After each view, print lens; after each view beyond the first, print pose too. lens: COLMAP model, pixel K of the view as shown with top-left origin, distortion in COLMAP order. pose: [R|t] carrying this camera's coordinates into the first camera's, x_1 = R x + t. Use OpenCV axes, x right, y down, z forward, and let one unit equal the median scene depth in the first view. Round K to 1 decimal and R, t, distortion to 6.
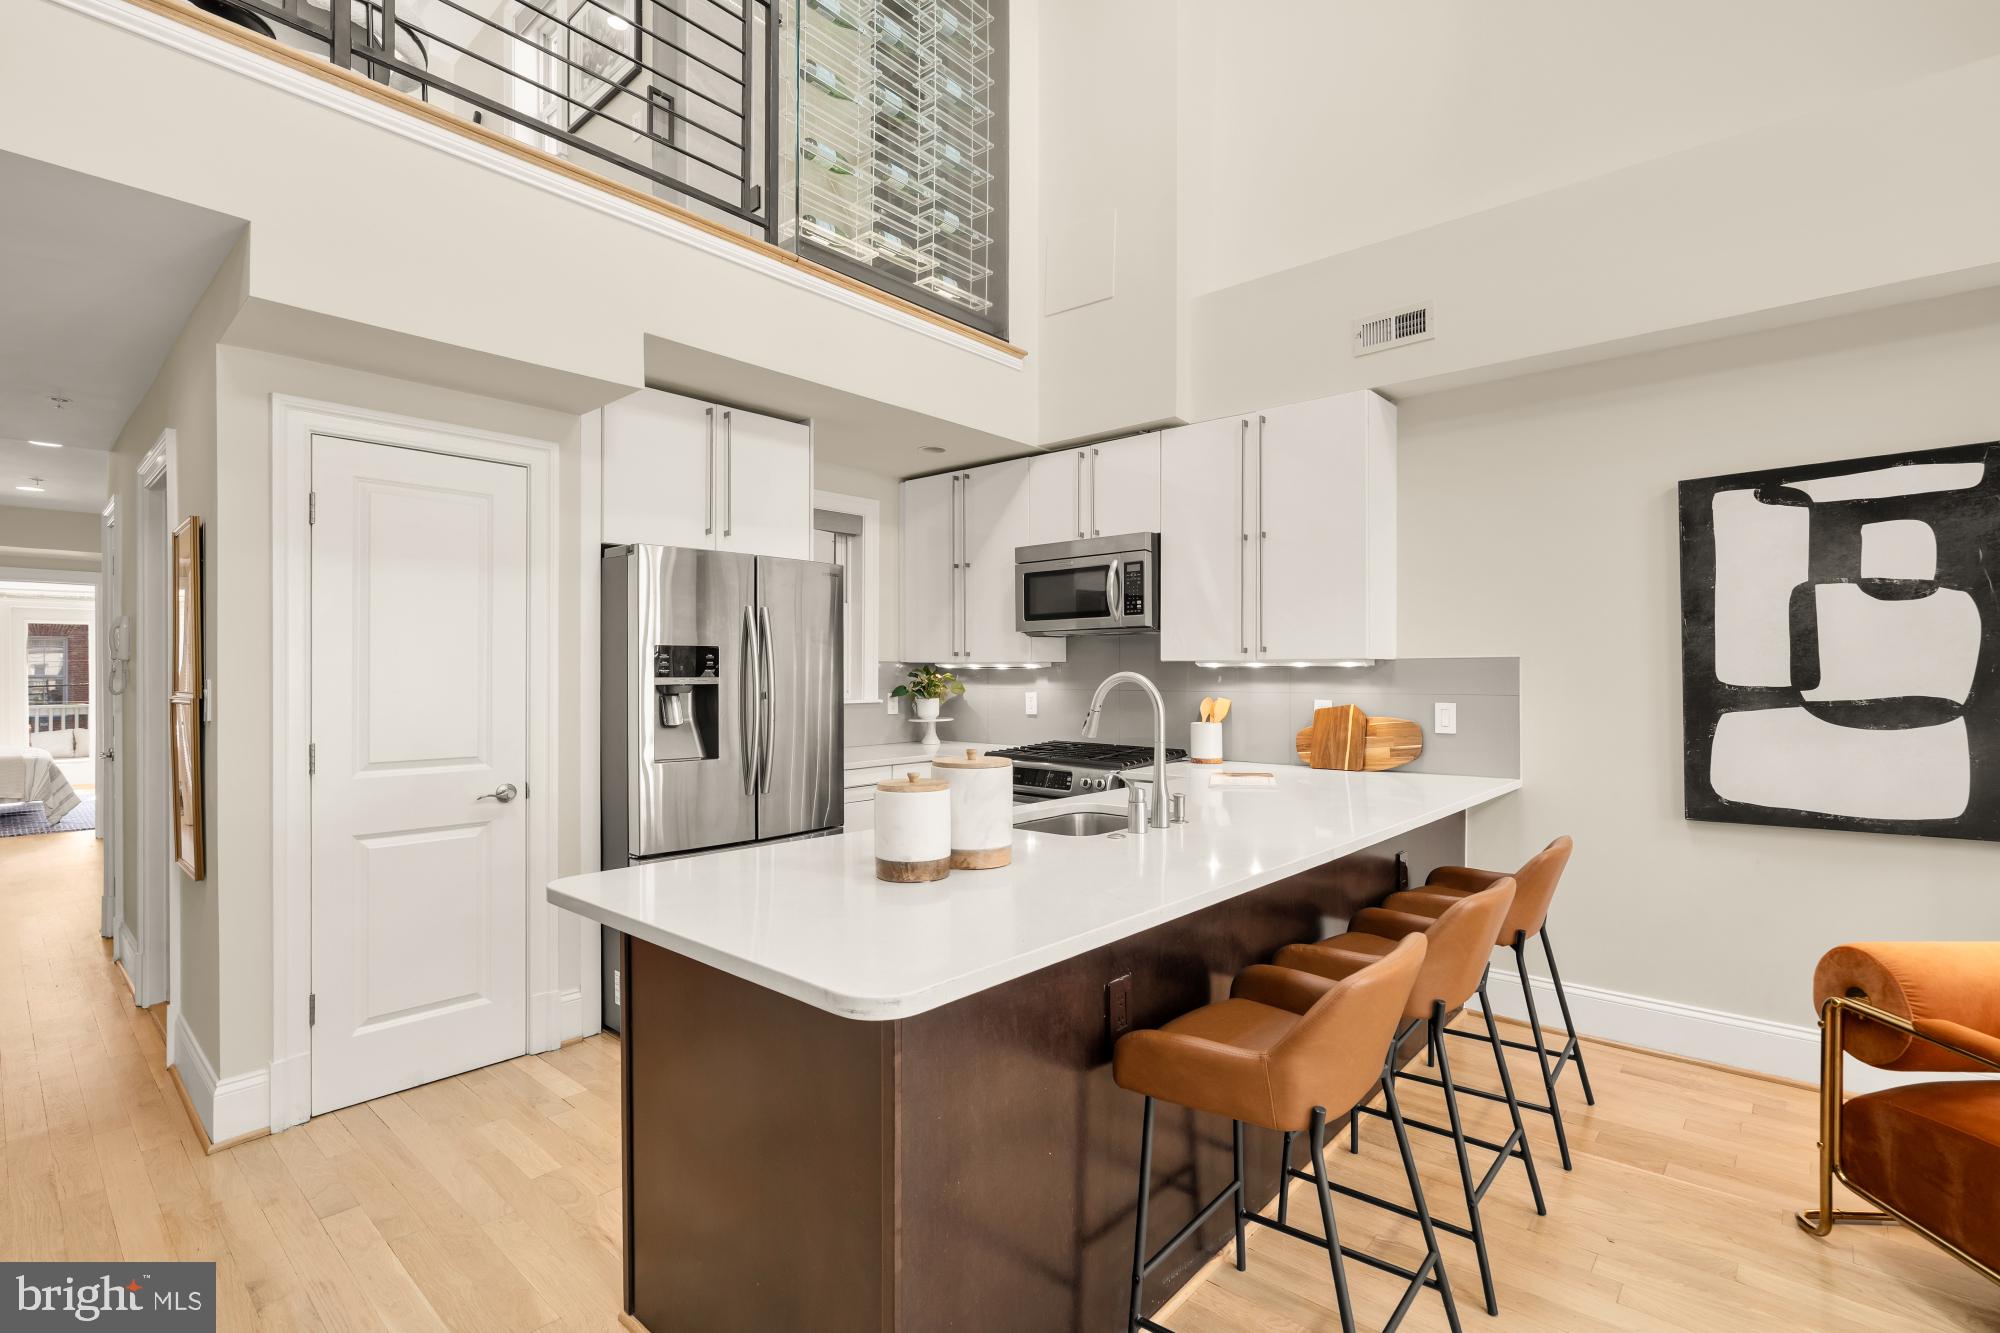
lens RADIAL K [[913.7, 0, 1035.2], [0, 913.7, 672.7], [0, 0, 1]] dist [-0.002114, 0.000477]
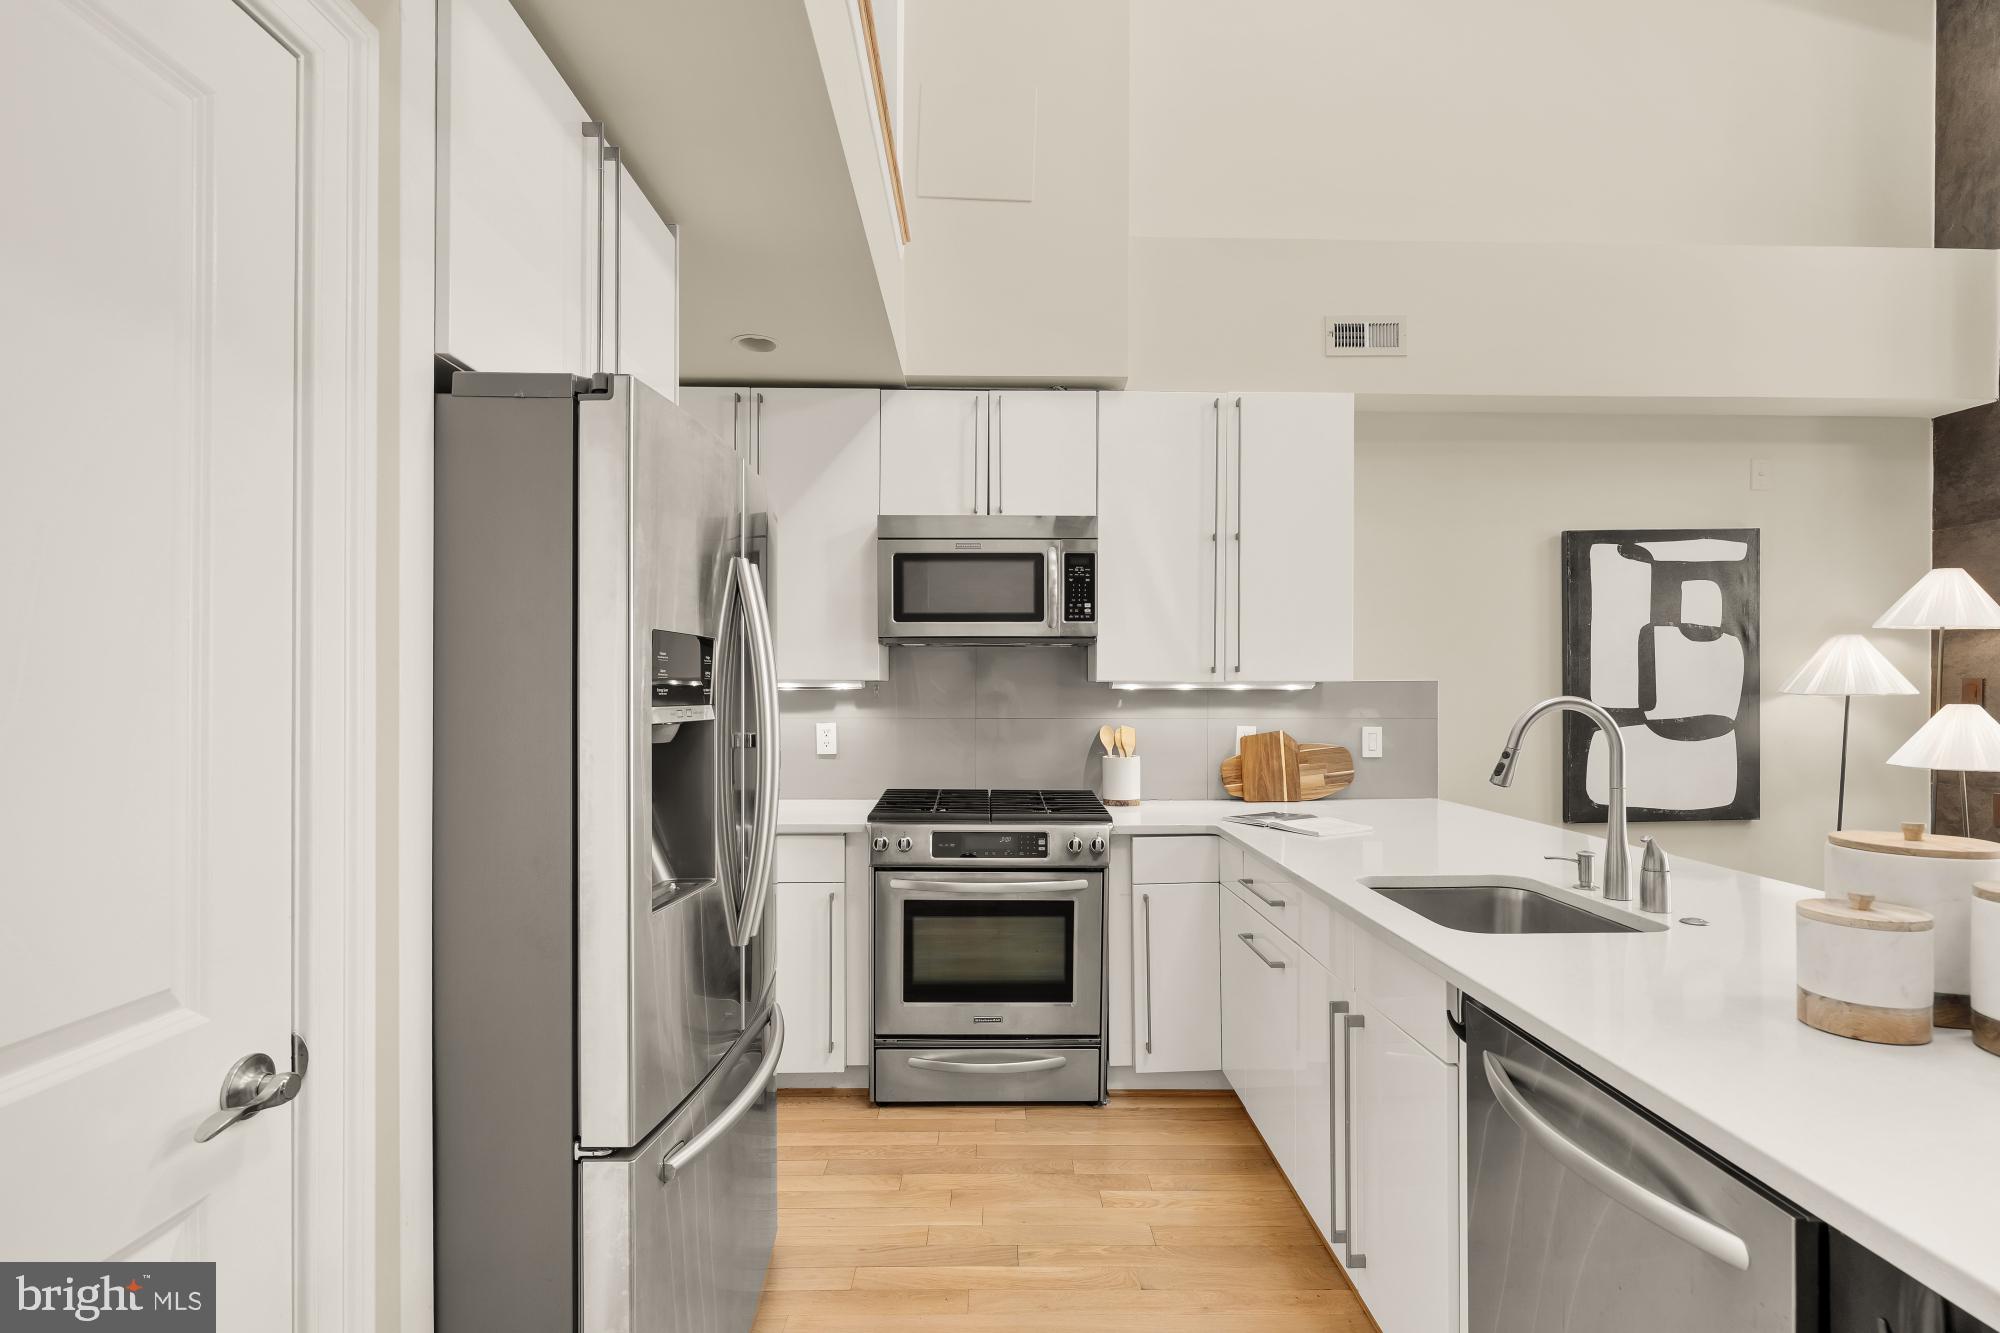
lens RADIAL K [[913.7, 0, 999.0], [0, 913.7, 701.0], [0, 0, 1]] dist [-0.002114, 0.000477]
pose [[0.751937, -0.002538, 0.659230, -0.512168], [-0.001947, 0.999980, 0.006071, -0.000220], [-0.659232, -0.005849, 0.751917, 0.520255]]
